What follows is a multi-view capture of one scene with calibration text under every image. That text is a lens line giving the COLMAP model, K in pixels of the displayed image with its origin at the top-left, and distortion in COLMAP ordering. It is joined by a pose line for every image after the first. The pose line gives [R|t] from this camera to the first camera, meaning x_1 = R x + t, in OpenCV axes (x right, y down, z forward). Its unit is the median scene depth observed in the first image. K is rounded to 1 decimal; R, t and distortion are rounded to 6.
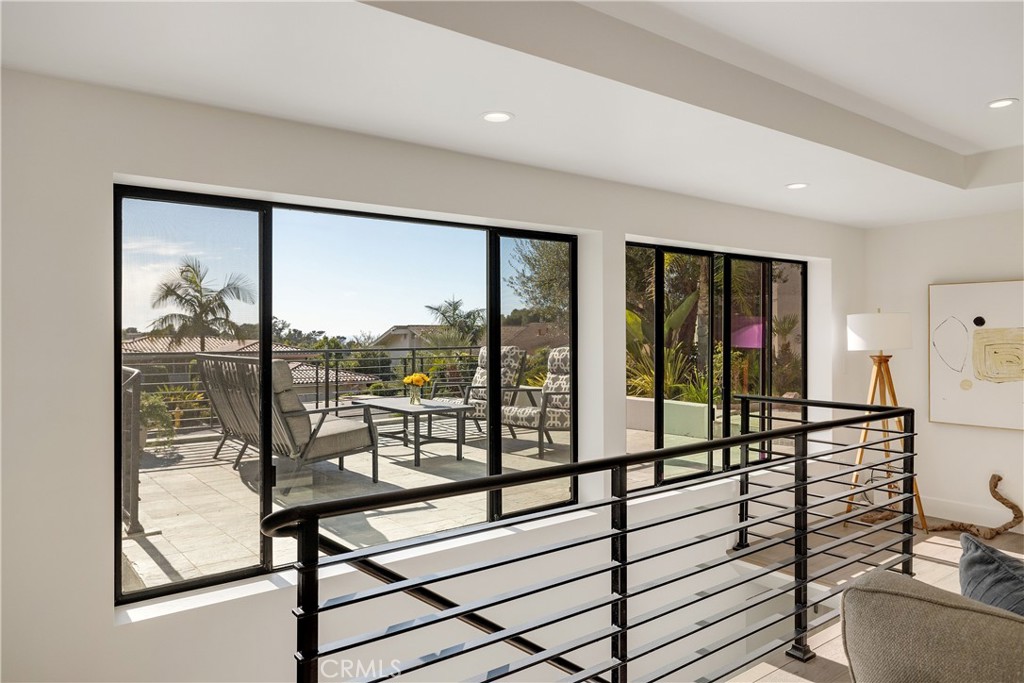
lens RADIAL K [[432.3, 0, 512.0], [0, 432.3, 341.5], [0, 0, 1]] dist [0.000704, 0.000069]
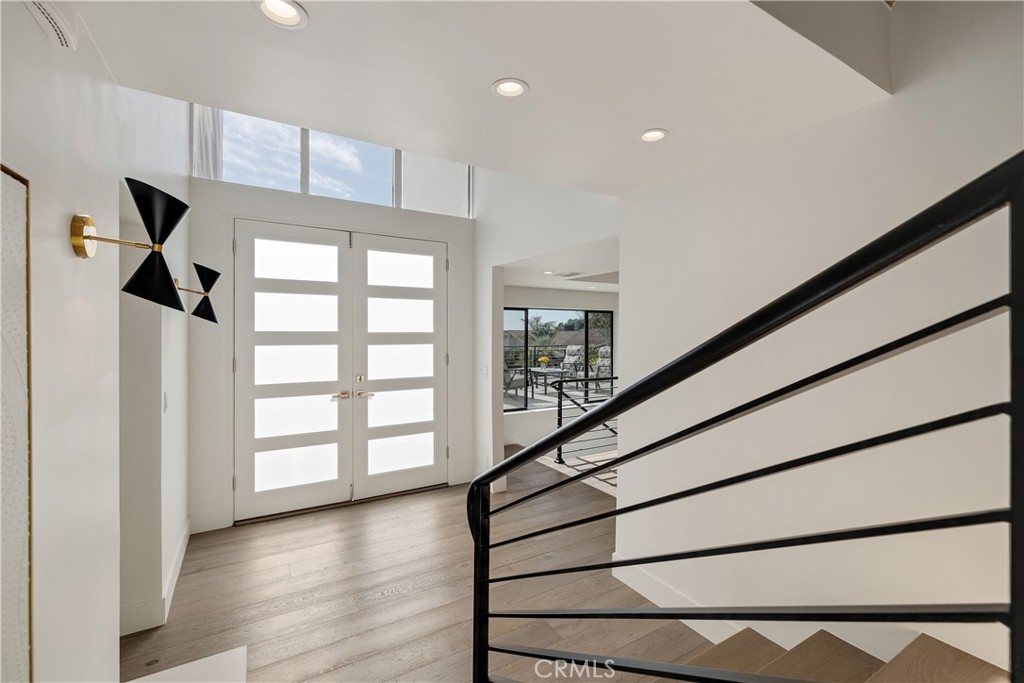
lens RADIAL K [[432.3, 0, 512.0], [0, 432.3, 341.5], [0, 0, 1]] dist [0.000704, 0.000069]
pose [[0.997443, 0.006074, -0.071211, -0.219482], [-0.004813, 0.999829, 0.017863, -0.052560], [0.071307, -0.017475, 0.997301, -1.343854]]
